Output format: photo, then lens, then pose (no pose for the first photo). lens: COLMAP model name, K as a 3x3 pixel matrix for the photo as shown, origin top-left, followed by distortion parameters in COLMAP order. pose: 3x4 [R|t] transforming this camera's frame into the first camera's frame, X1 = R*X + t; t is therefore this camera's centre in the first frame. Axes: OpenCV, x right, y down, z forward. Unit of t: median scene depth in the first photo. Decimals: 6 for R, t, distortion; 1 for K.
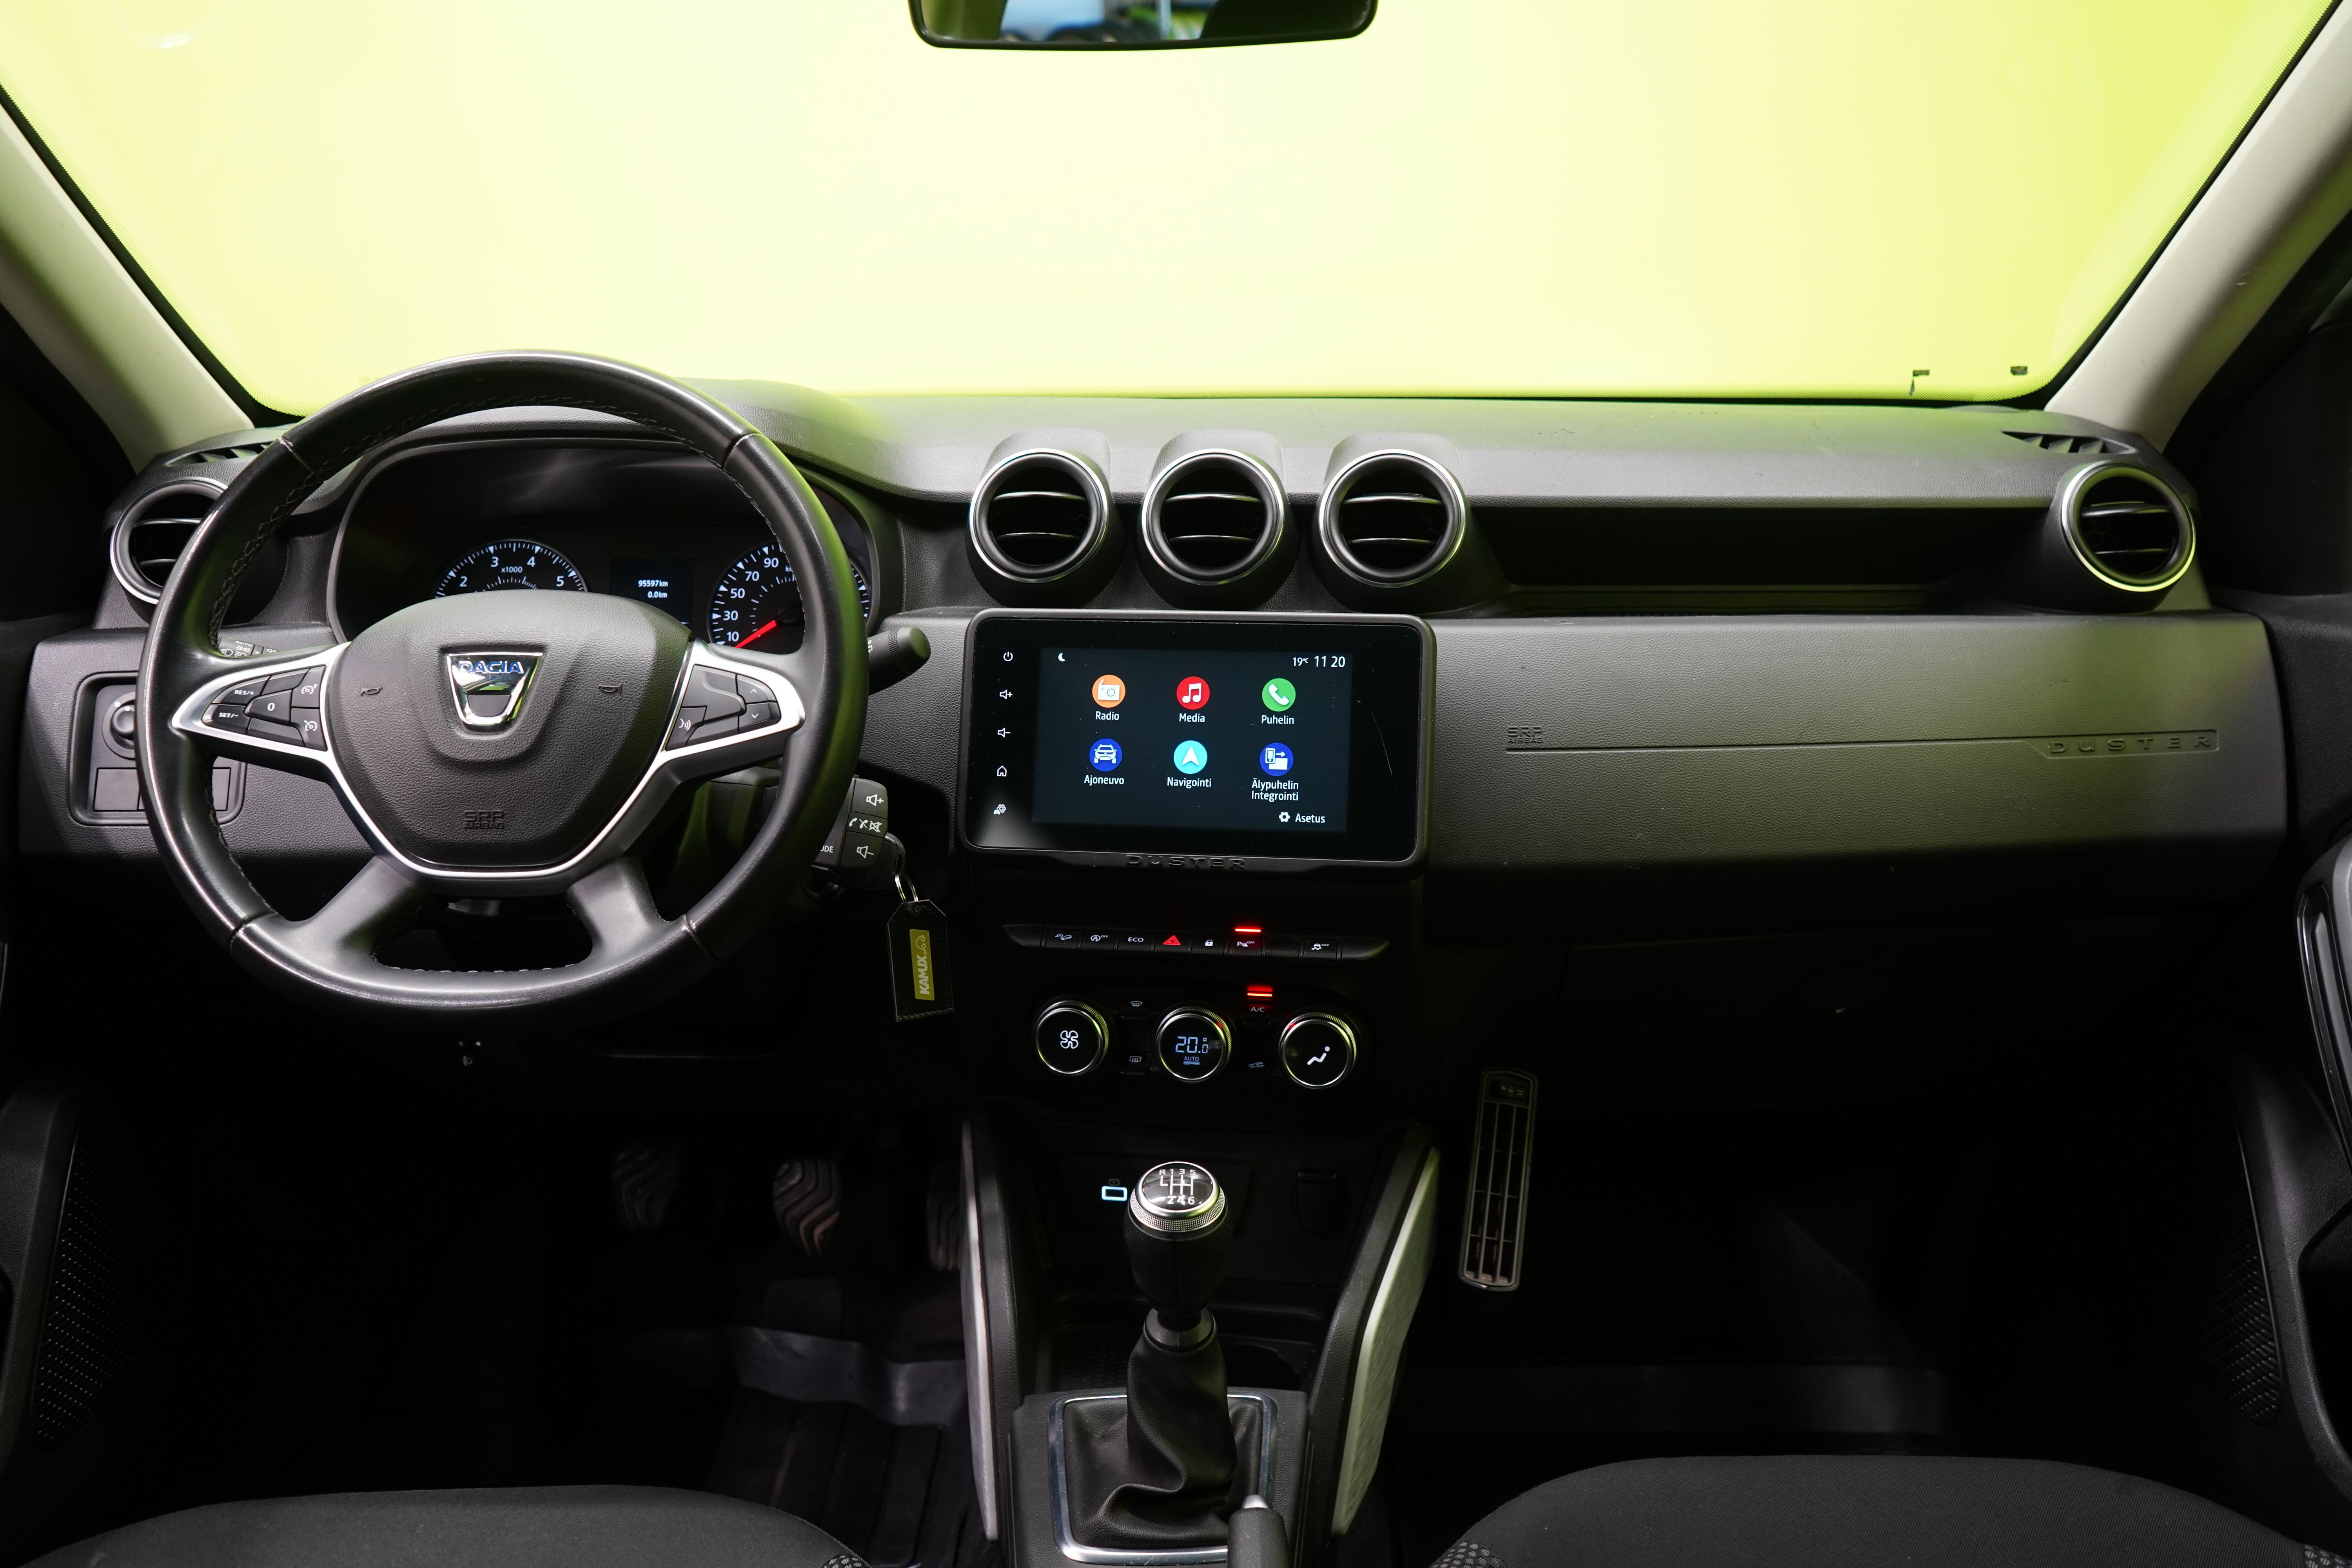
lens RADIAL K [[1888.7, 0, 1176.0], [0, 1888.7, 784.0], [0, 0, 1]] dist [-0.010795, 0.006614]
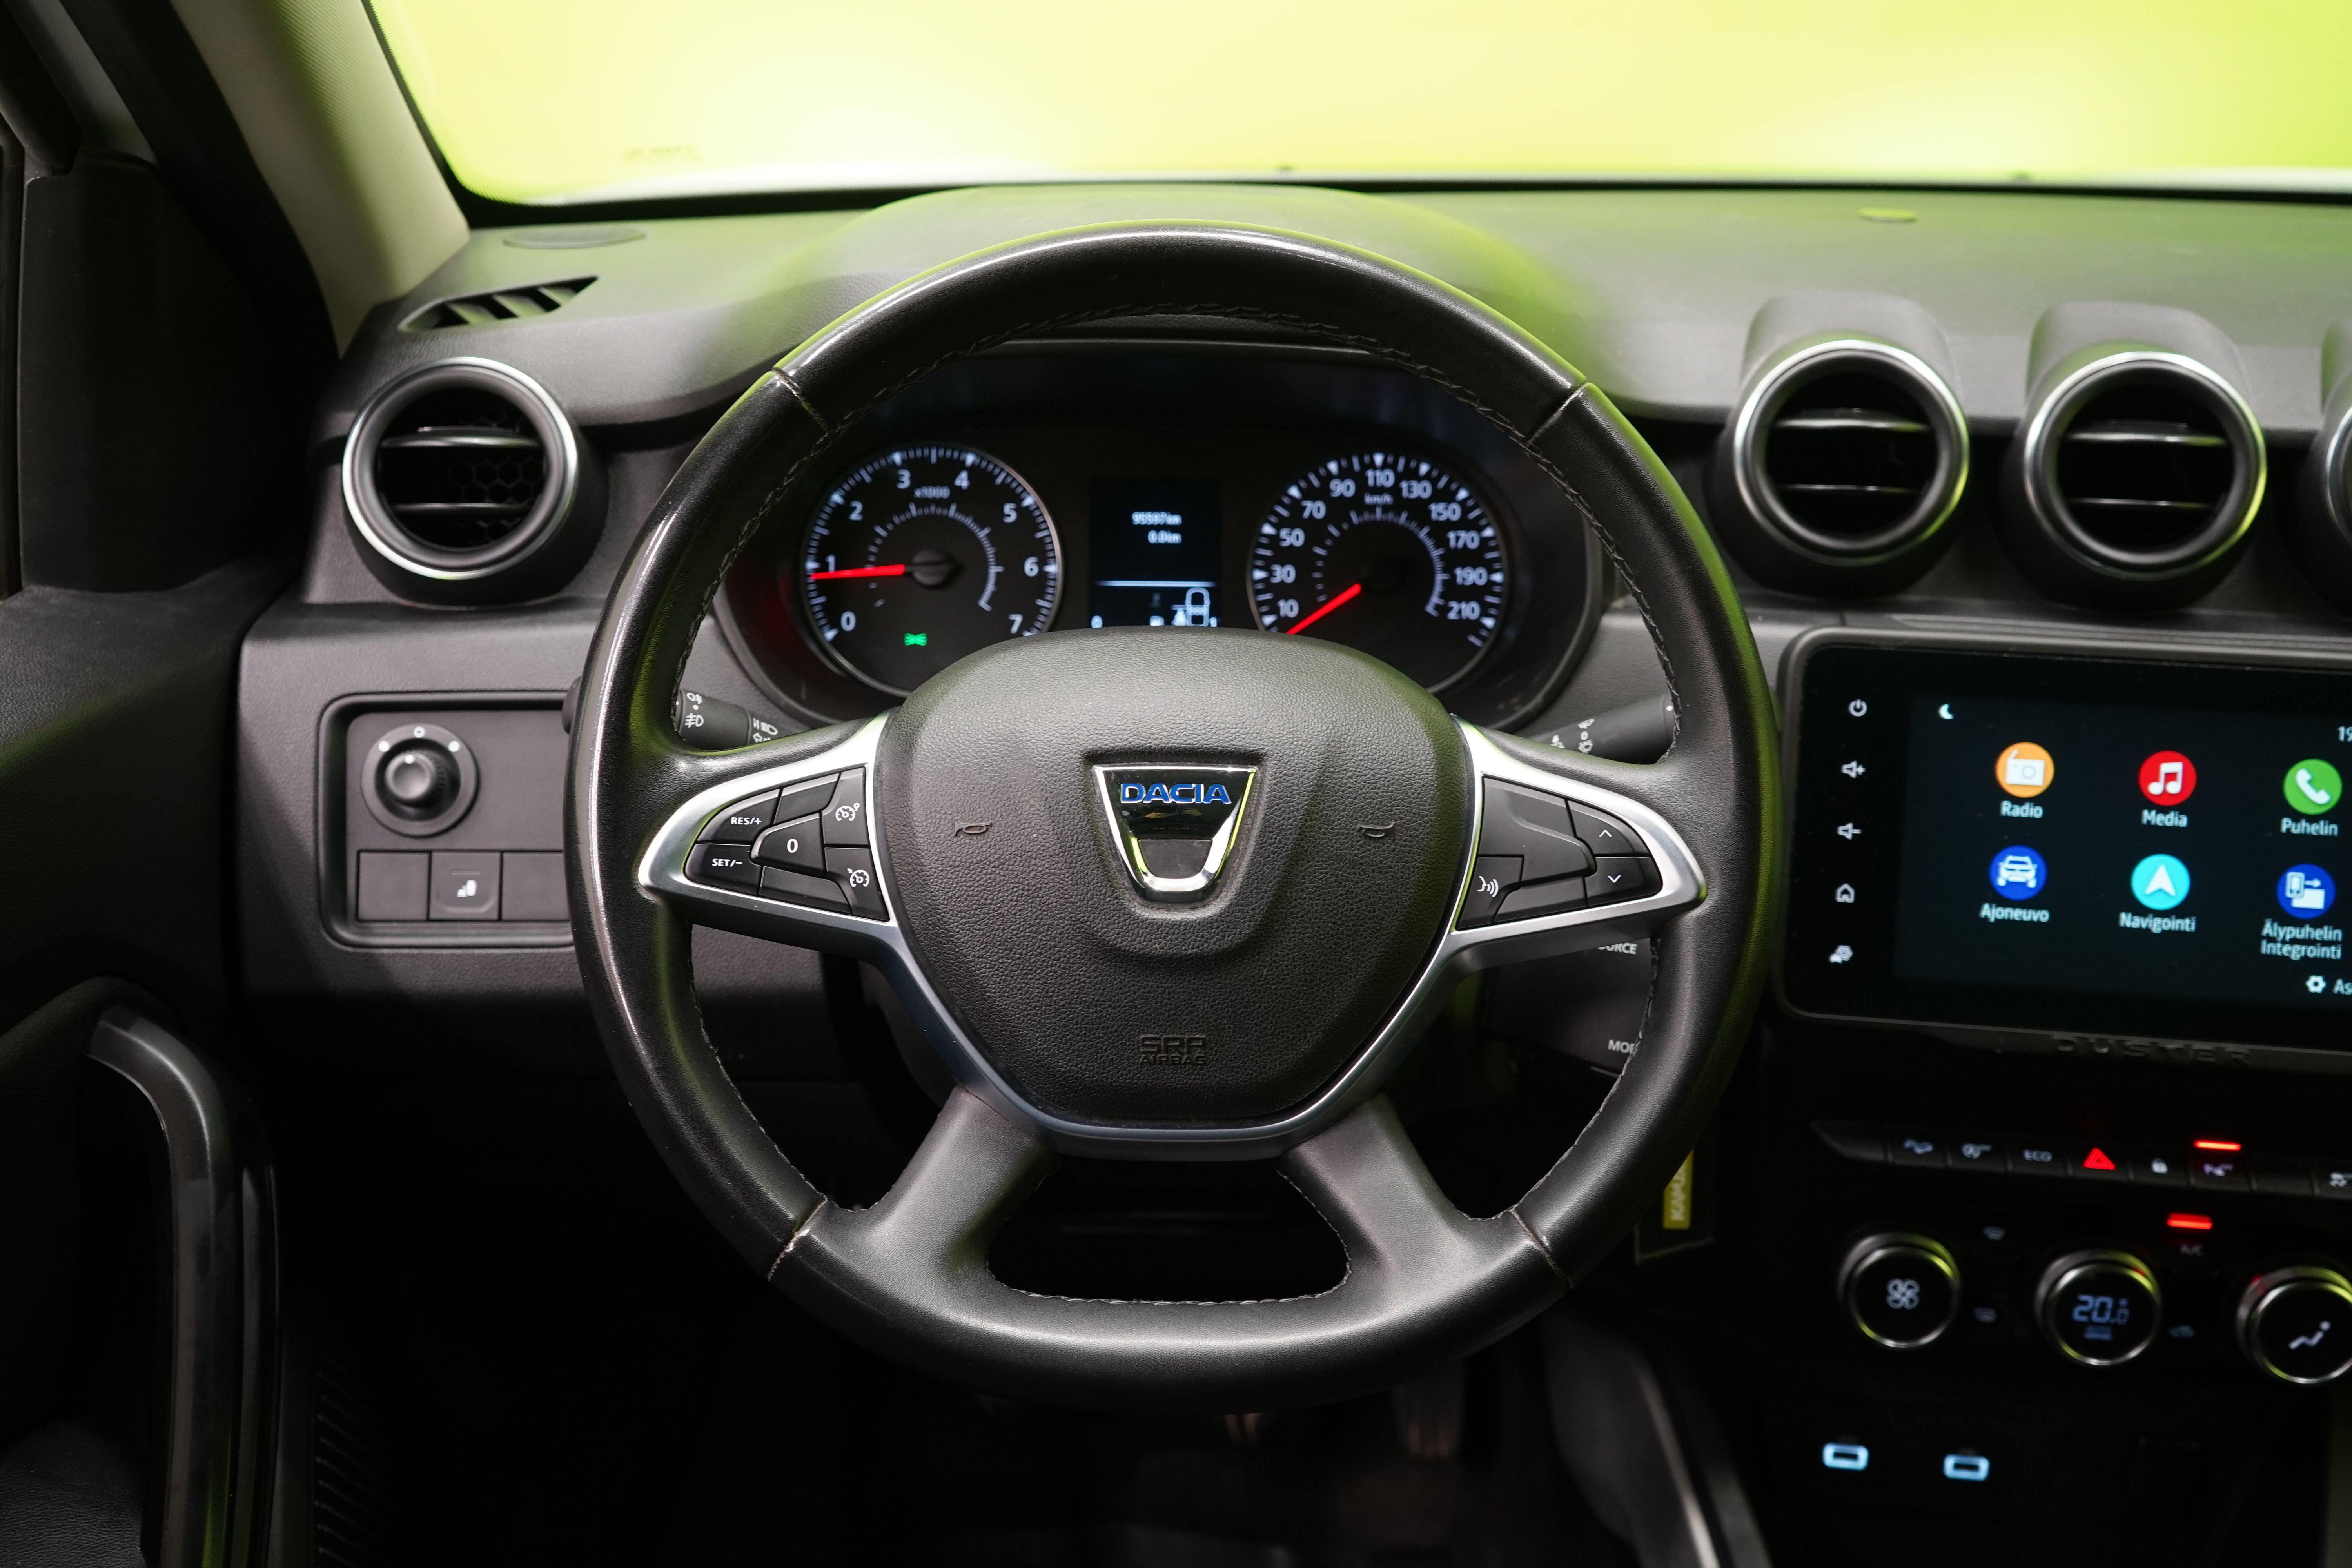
lens RADIAL K [[2437.2, 0, 1176.0], [0, 2437.2, 784.0], [0, 0, 1]] dist [0.003703, 0.004154]
pose [[0.999630, 0.014818, 0.022810, -0.335894], [-0.017648, 0.991443, 0.129344, -0.144536], [-0.020698, -0.129699, 0.991337, 0.210206]]
